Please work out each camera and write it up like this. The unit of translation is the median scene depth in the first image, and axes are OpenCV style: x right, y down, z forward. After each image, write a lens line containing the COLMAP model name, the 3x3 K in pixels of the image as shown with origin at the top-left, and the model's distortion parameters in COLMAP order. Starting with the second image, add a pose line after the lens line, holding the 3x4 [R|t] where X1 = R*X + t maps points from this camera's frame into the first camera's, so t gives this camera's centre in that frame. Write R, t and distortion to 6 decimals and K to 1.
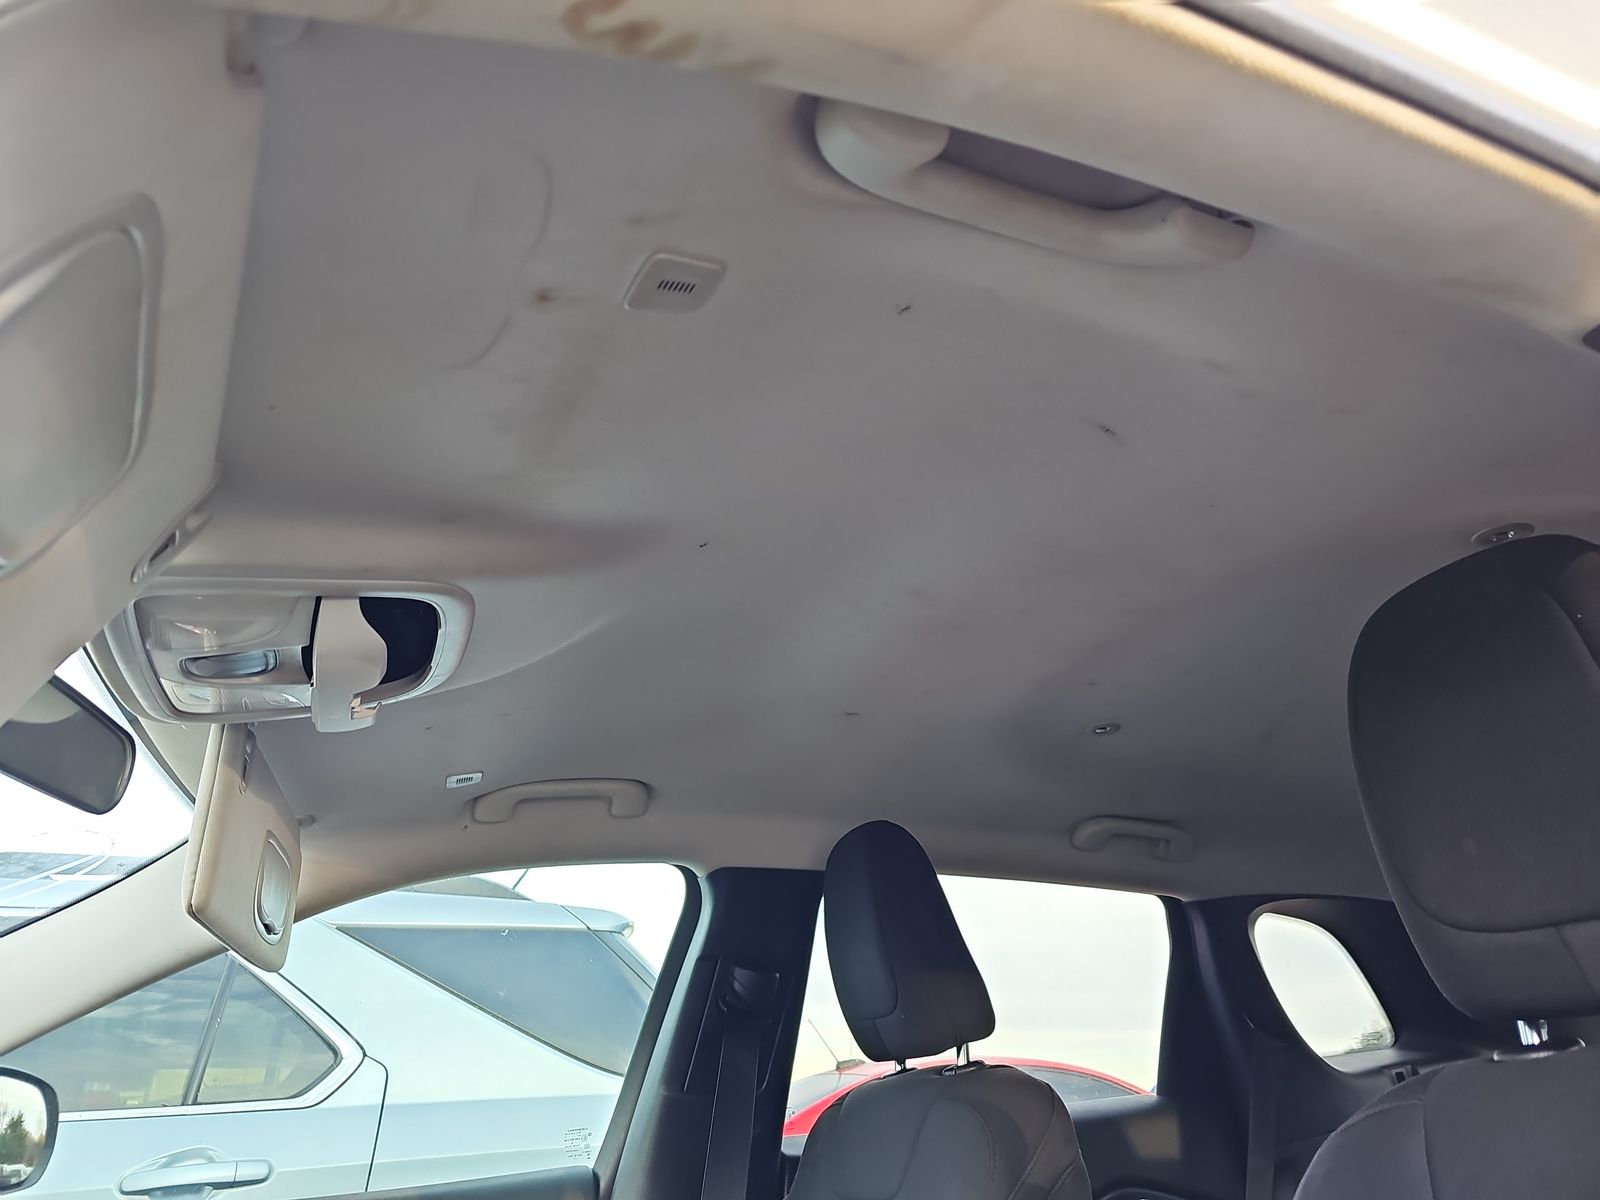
lens RADIAL K [[1045.0, 0, 794.5], [0, 1045.0, 597.6], [0, 0, 1]] dist [0.062077, -0.051459]
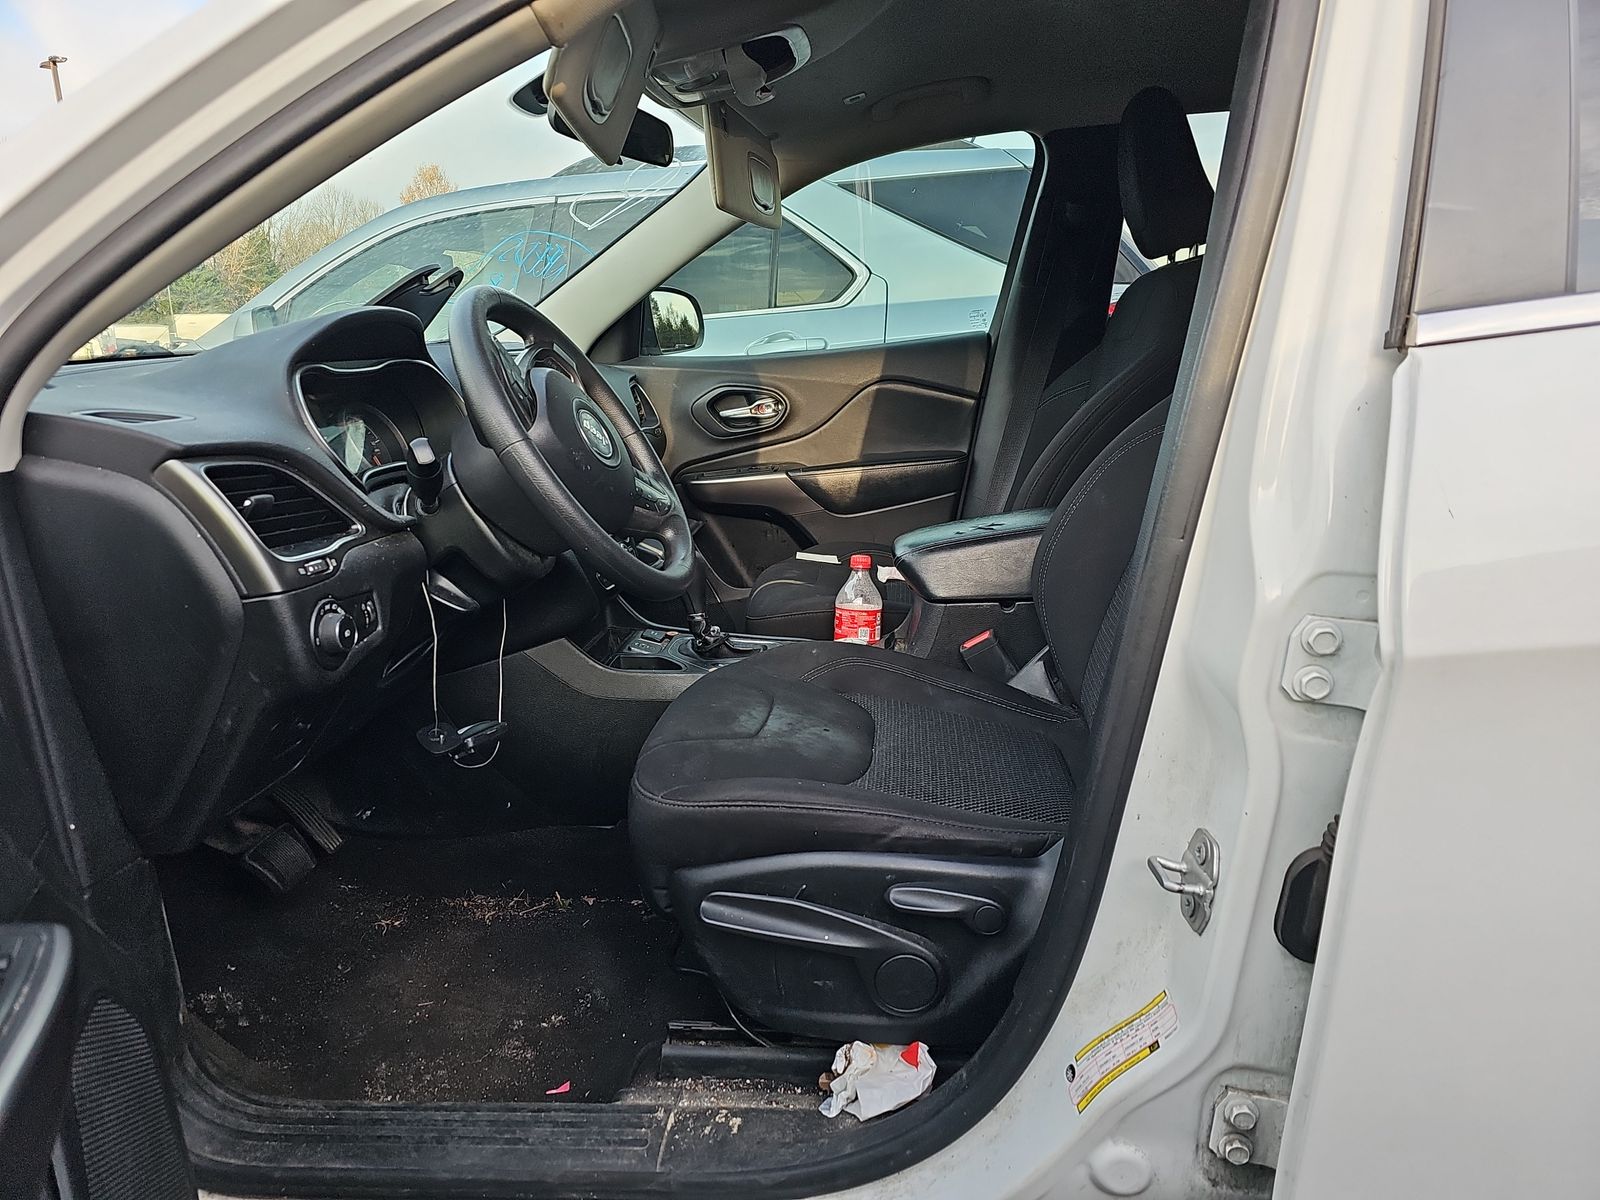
lens RADIAL K [[1045.0, 0, 794.5], [0, 1045.0, 597.6], [0, 0, 1]] dist [0.062077, -0.051459]
pose [[0.883499, 0.092632, -0.459183, 0.304737], [0.229419, 0.769077, 0.596563, -0.164408], [0.408408, -0.632408, 0.658227, -0.406167]]
